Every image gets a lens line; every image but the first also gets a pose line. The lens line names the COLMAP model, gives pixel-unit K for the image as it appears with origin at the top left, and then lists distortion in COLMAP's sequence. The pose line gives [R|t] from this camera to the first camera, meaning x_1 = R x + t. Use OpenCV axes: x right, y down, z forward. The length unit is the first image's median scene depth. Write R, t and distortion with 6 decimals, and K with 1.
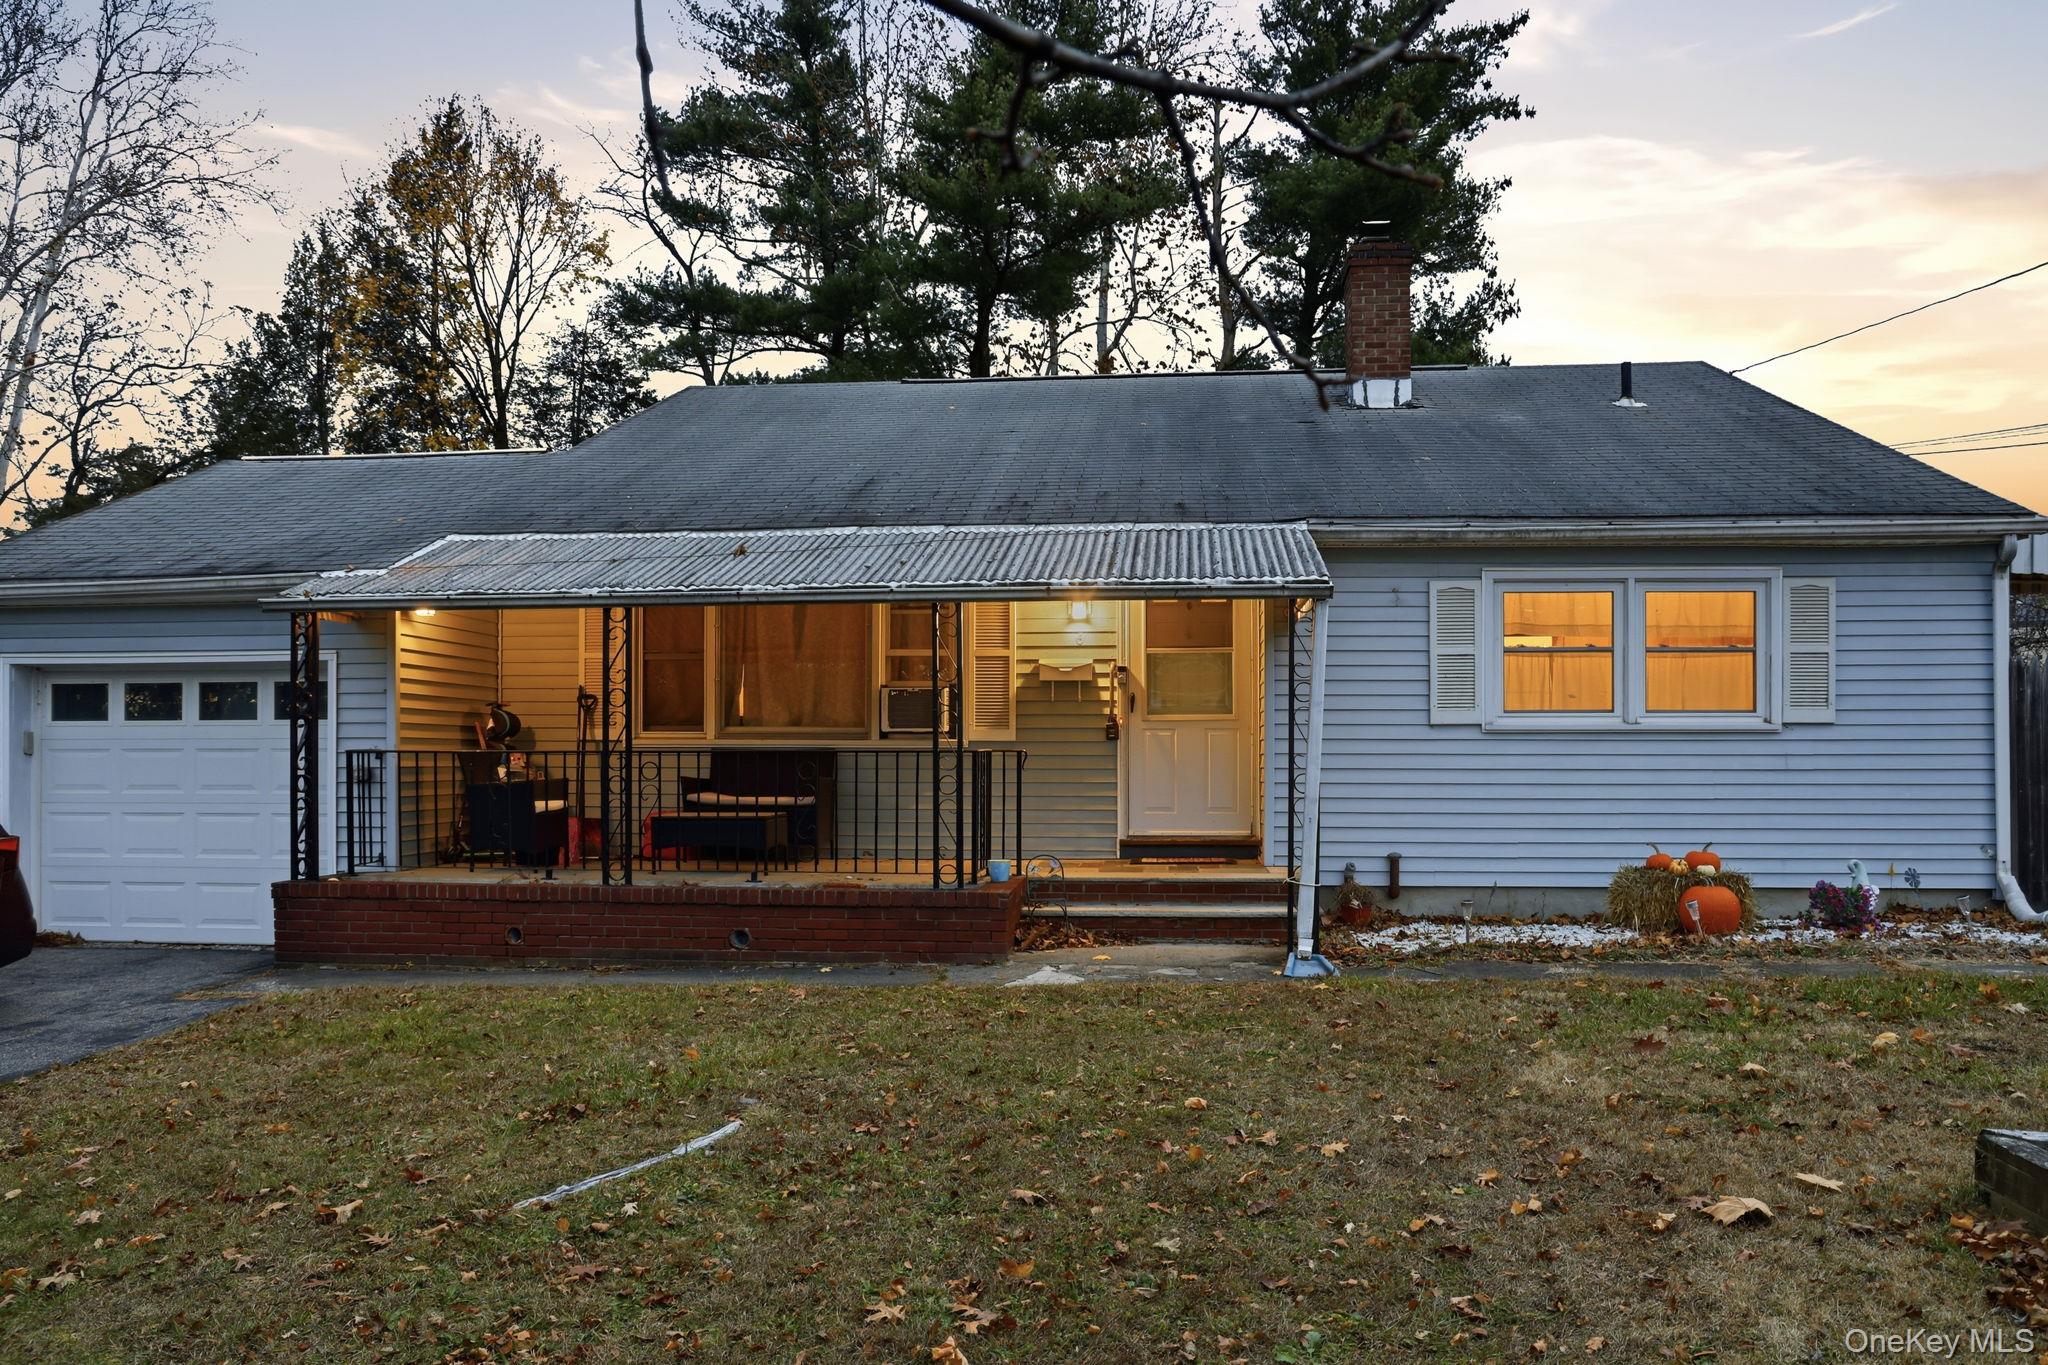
lens RADIAL K [[1342.5, 0, 957.2], [0, 1342.5, 739.8], [0, 0, 1]] dist [-0.080015, 0.042564]
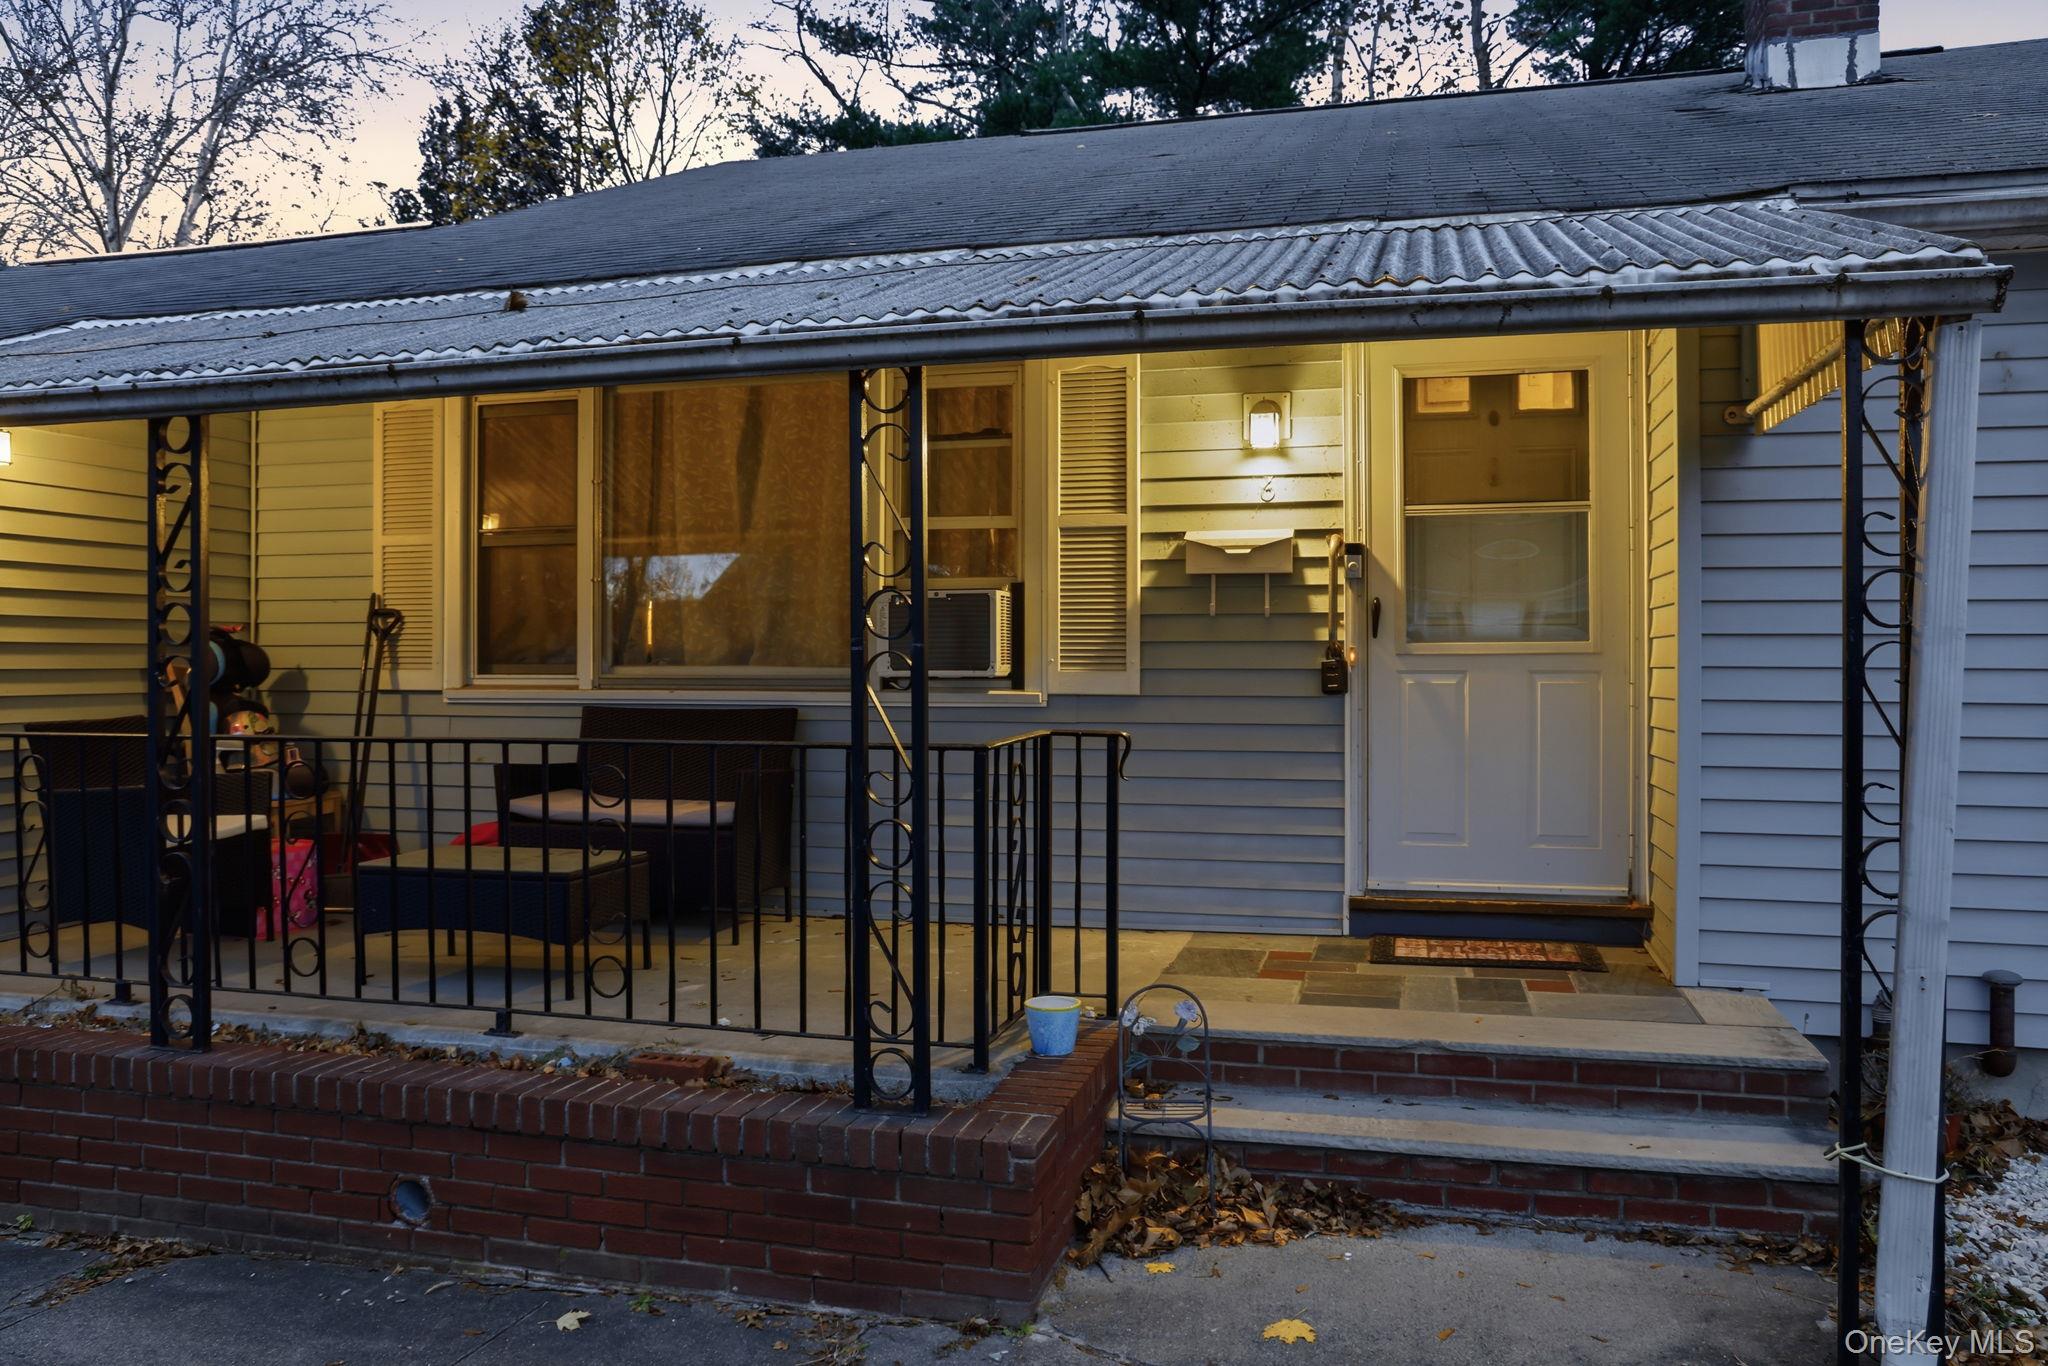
lens RADIAL K [[1435.5, 0, 998.5], [0, 1435.5, 672.2], [0, 0, 1]] dist [-0.091619, 0.074042]
pose [[0.992002, -0.002980, -0.126185, 0.056783], [0.005383, 0.999811, 0.018708, -0.017437], [0.126105, -0.019237, 0.991830, 0.443181]]
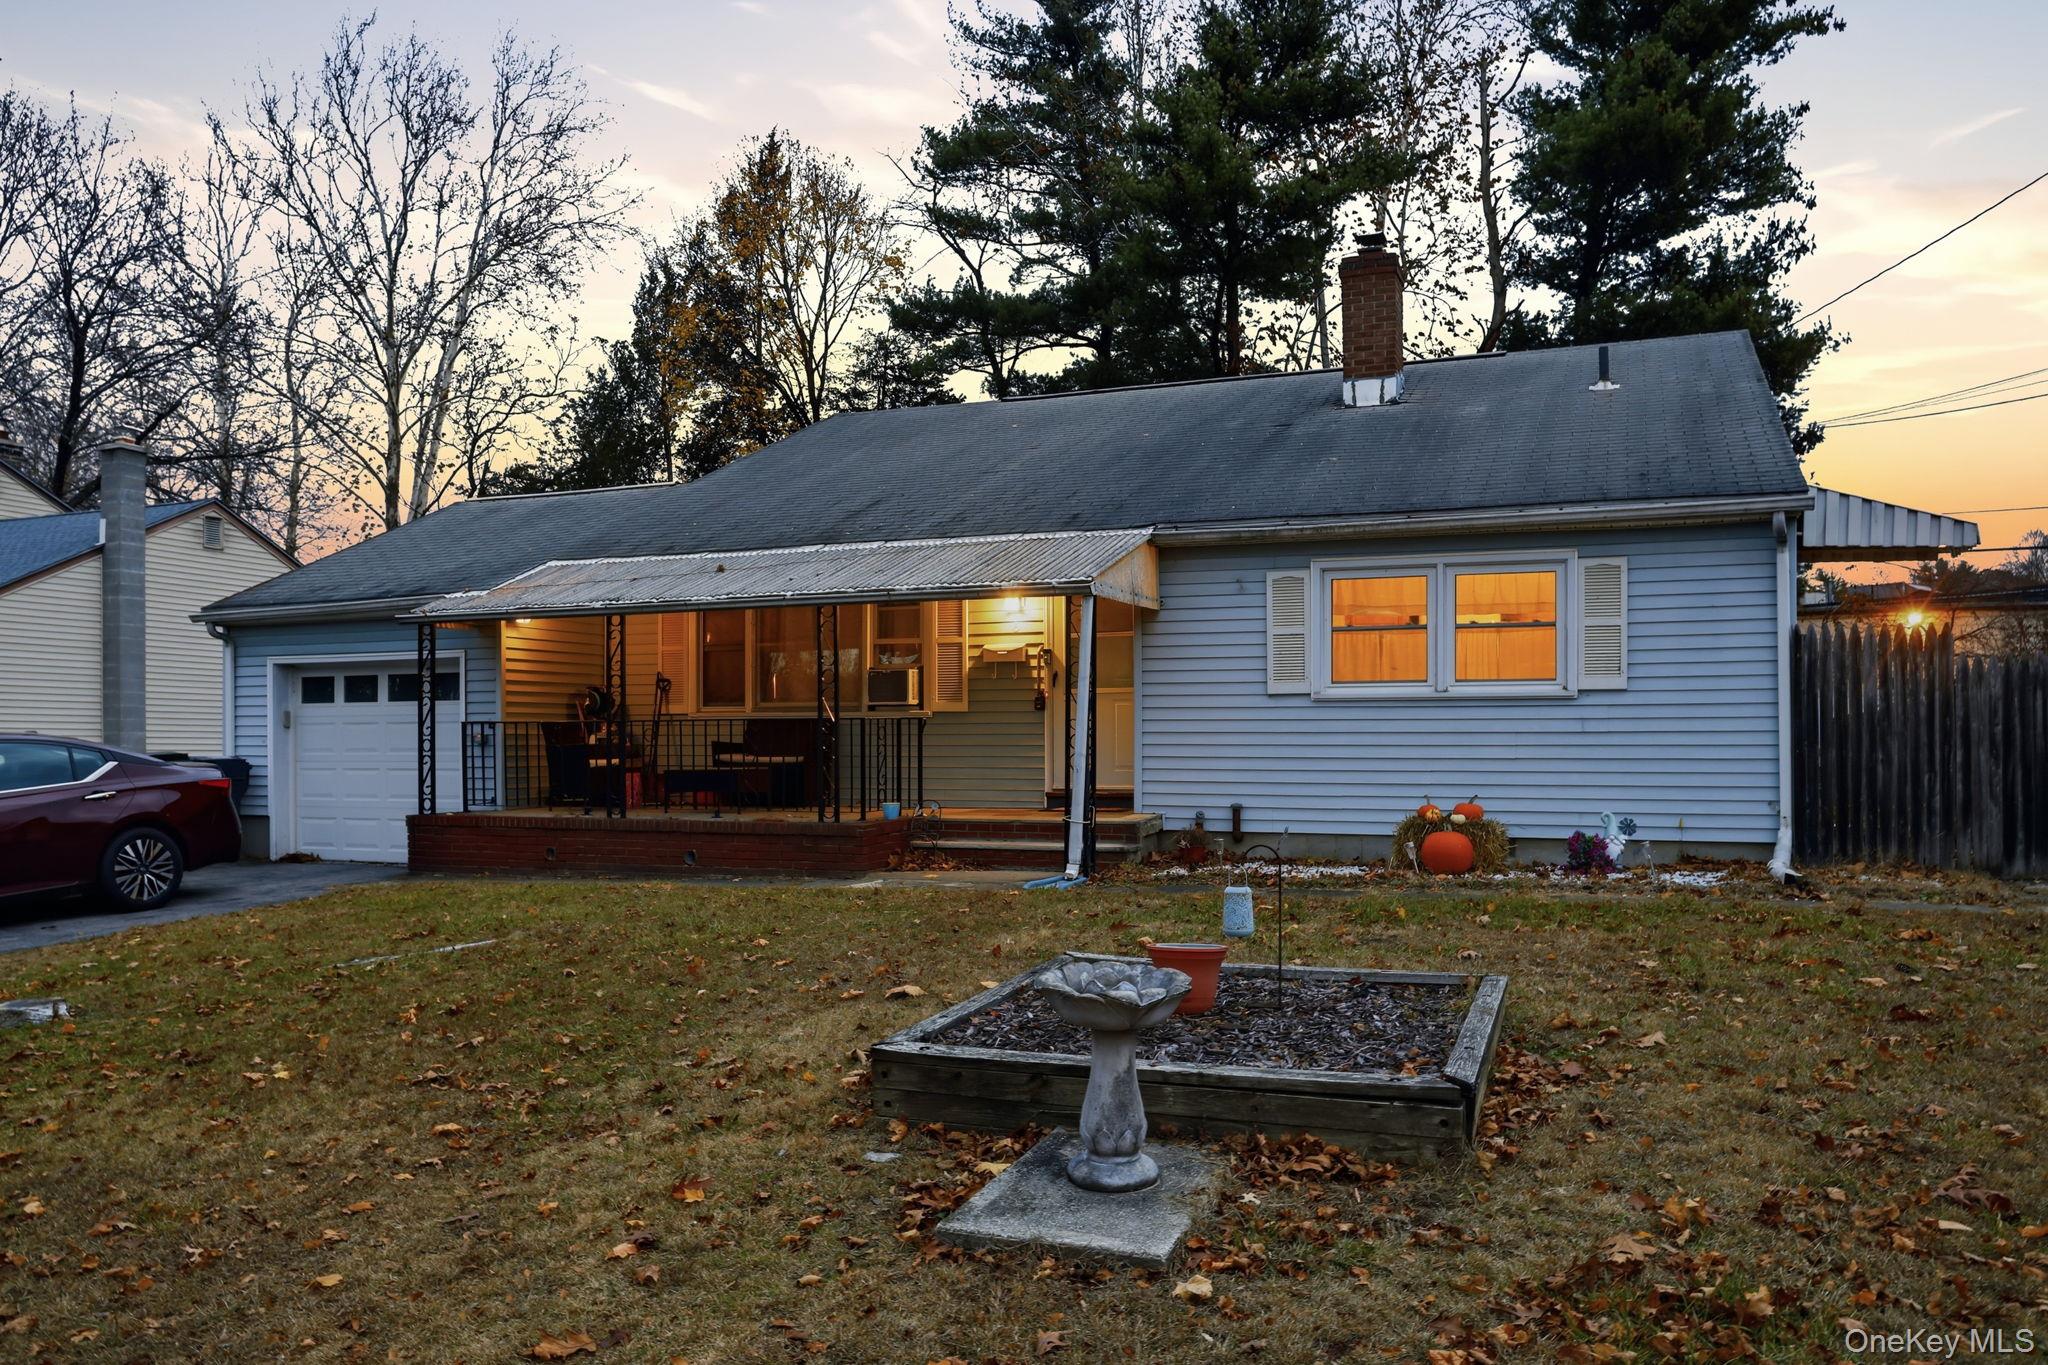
lens RADIAL K [[1342.5, 0, 957.2], [0, 1342.5, 739.8], [0, 0, 1]] dist [-0.080015, 0.042564]
pose [[0.963855, -0.002139, -0.266420, 0.348102], [0.006363, 0.999867, 0.014994, 0.007693], [0.266353, -0.016147, 0.963740, -0.178861]]
